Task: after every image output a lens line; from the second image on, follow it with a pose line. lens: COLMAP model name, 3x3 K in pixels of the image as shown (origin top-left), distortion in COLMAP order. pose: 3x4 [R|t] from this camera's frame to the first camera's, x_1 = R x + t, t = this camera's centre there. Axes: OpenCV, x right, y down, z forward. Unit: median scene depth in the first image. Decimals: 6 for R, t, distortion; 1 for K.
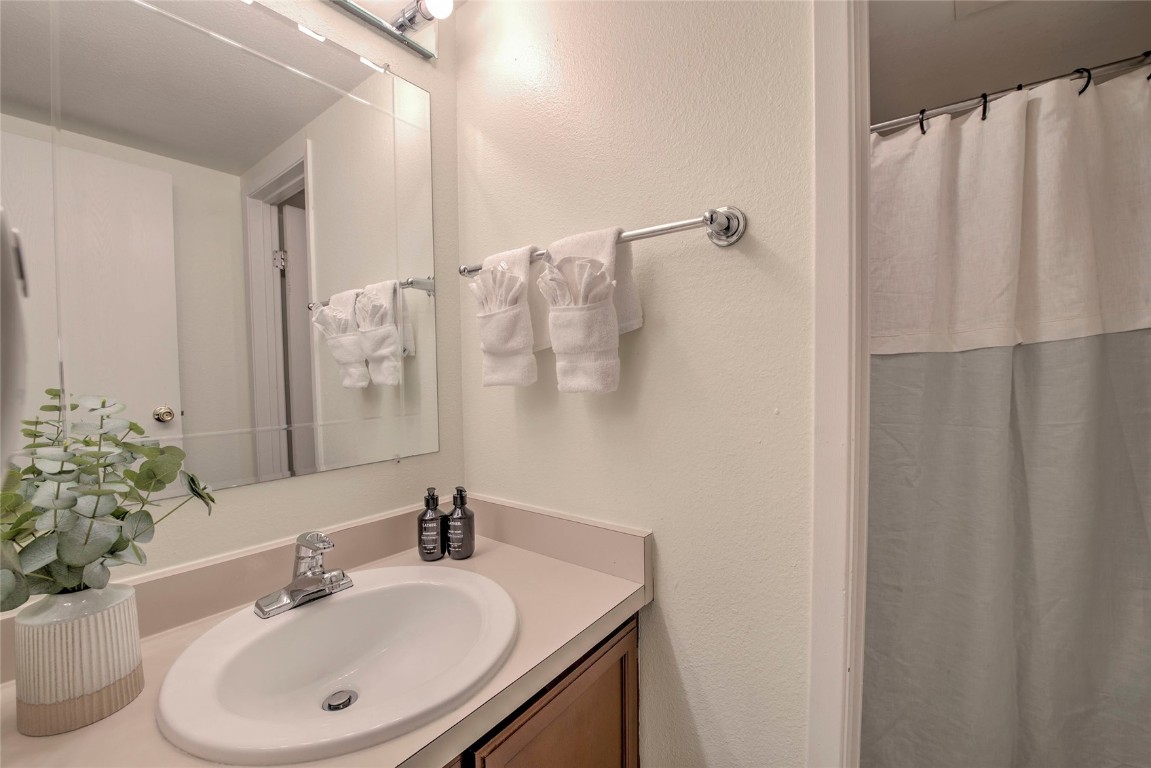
lens RADIAL K [[465.8, 0, 580.1], [0, 465.8, 385.9], [0, 0, 1]] dist [-0.020933, -0.001538]
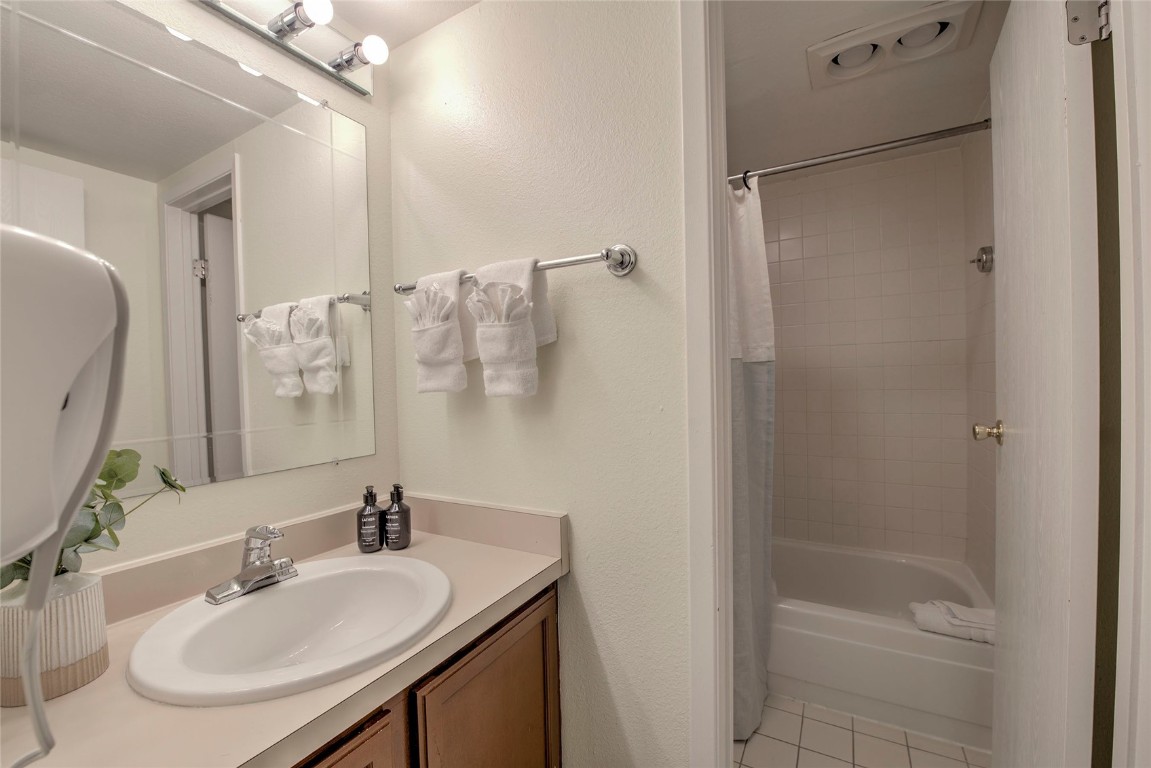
lens RADIAL K [[465.8, 0, 578.7], [0, 465.8, 386.5], [0, 0, 1]] dist [-0.020933, -0.001538]
pose [[0.990403, -0.011196, 0.137756, 0.024187], [0.013616, 0.999769, -0.016638, 0.010978], [-0.137538, 0.018354, 0.990326, -0.185107]]
